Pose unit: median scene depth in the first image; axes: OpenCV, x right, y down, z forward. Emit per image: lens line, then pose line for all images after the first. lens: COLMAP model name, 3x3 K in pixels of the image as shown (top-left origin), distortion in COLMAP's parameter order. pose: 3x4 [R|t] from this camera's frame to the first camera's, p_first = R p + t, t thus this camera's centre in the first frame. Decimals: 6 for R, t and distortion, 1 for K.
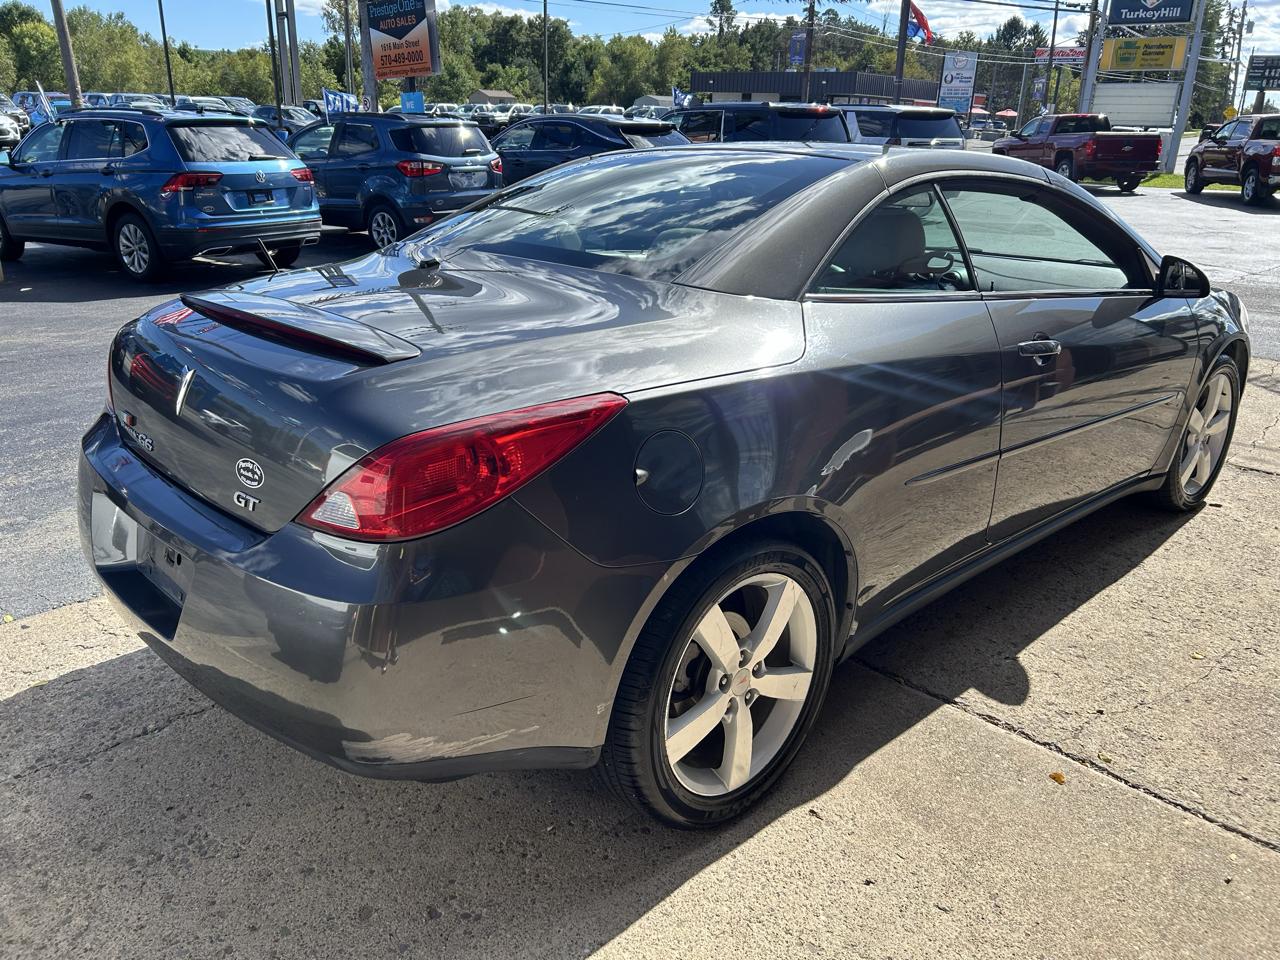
lens RADIAL K [[987.8, 0, 648.1], [0, 987.8, 490.2], [0, 0, 1]] dist [0.008722, -0.009021]
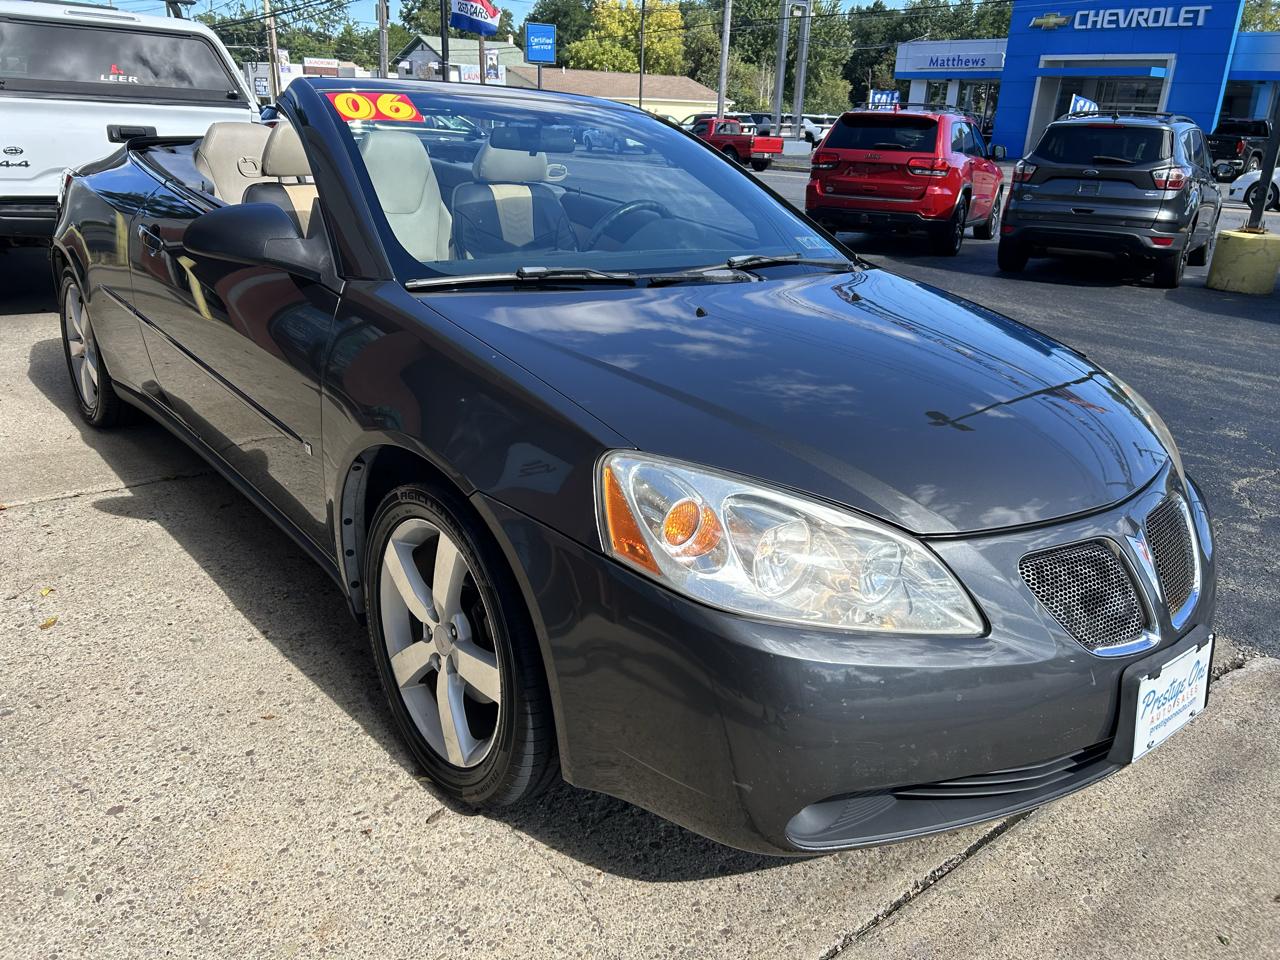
lens RADIAL K [[959.4, 0, 633.1], [0, 959.4, 471.5], [0, 0, 1]] dist [0.047189, -0.053911]
pose [[-0.075930, 0.325089, -0.942630, 0.175221], [-0.384220, 0.862817, 0.328513, -0.057818], [0.920114, 0.387122, 0.059392, 0.184792]]
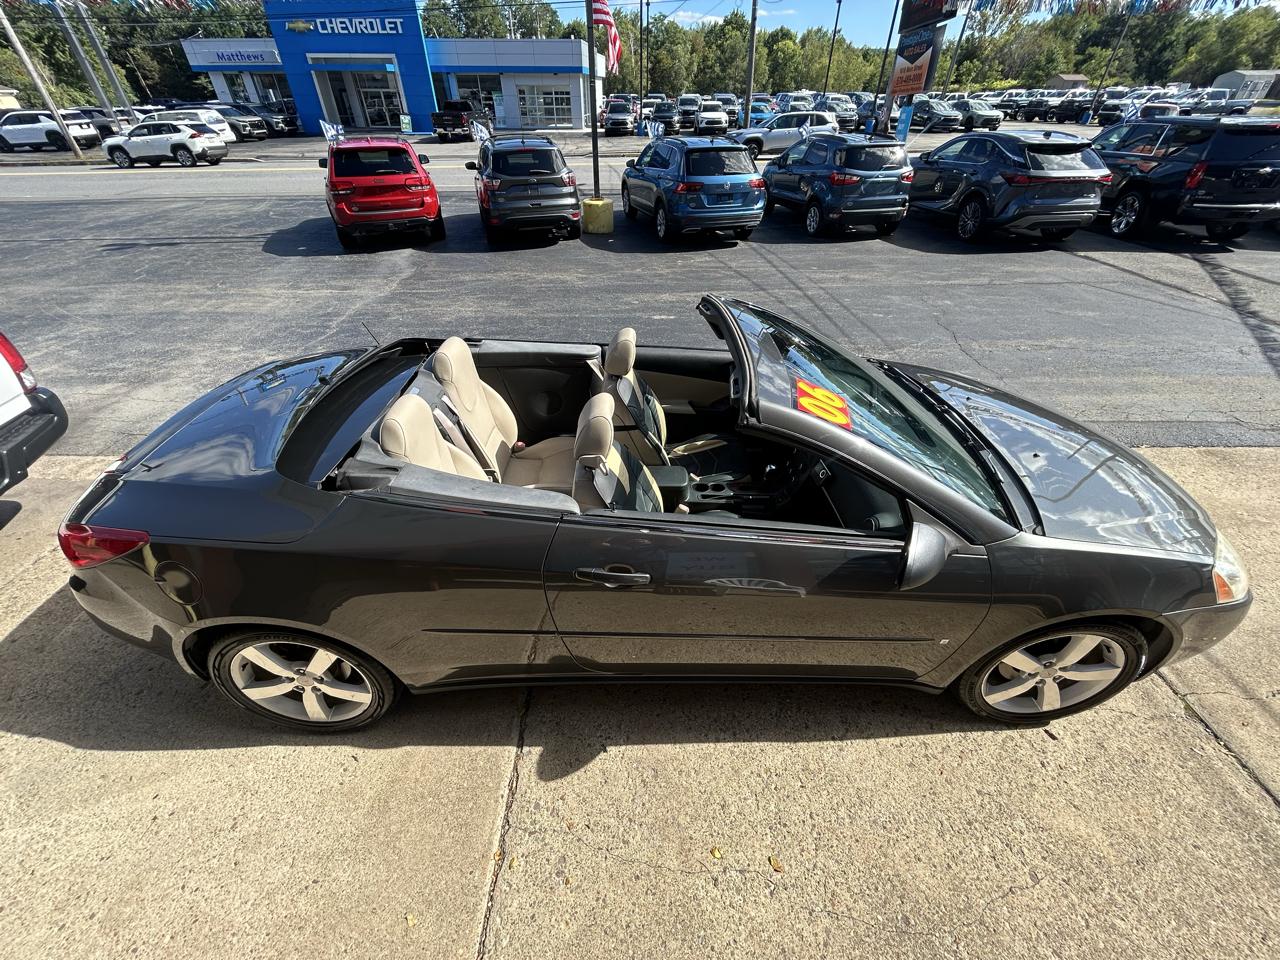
lens RADIAL K [[515.9, 0, 634.0], [0, 515.9, 482.1], [0, 0, 1]] dist [0.001904, -0.000768]
pose [[0.725397, 0.395461, -0.563391, 0.085832], [-0.222794, 0.909322, 0.351421, -0.055734], [0.651277, -0.129400, 0.747726, 0.070244]]
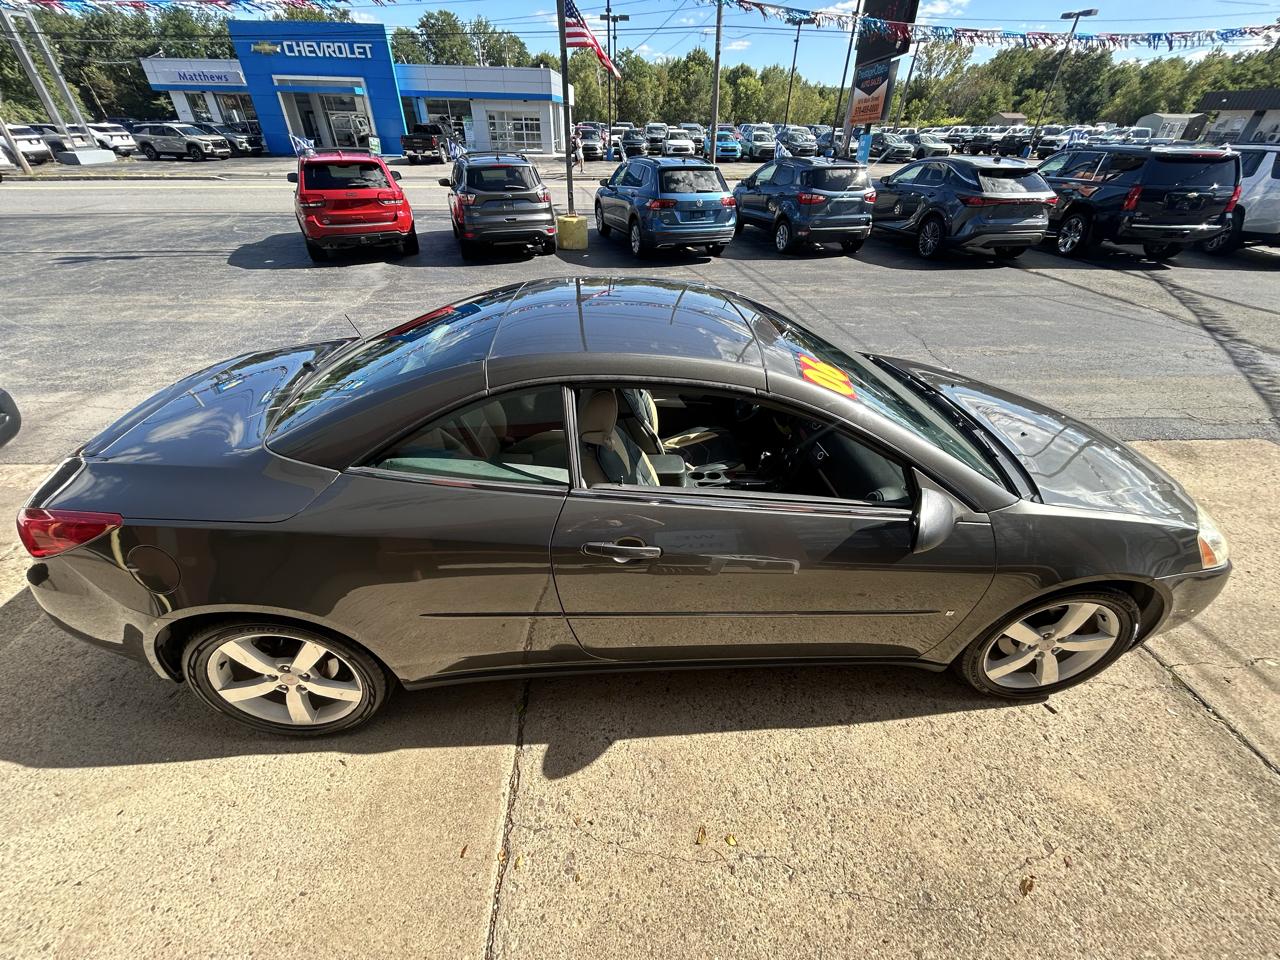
lens RADIAL K [[515.9, 0, 634.6], [0, 515.9, 482.7], [0, 0, 1]] dist [0.001904, -0.000768]
pose [[0.761002, 0.361520, -0.538682, 0.084032], [-0.224071, 0.925711, 0.304715, -0.048128], [0.608825, -0.111186, 0.785474, 0.067466]]
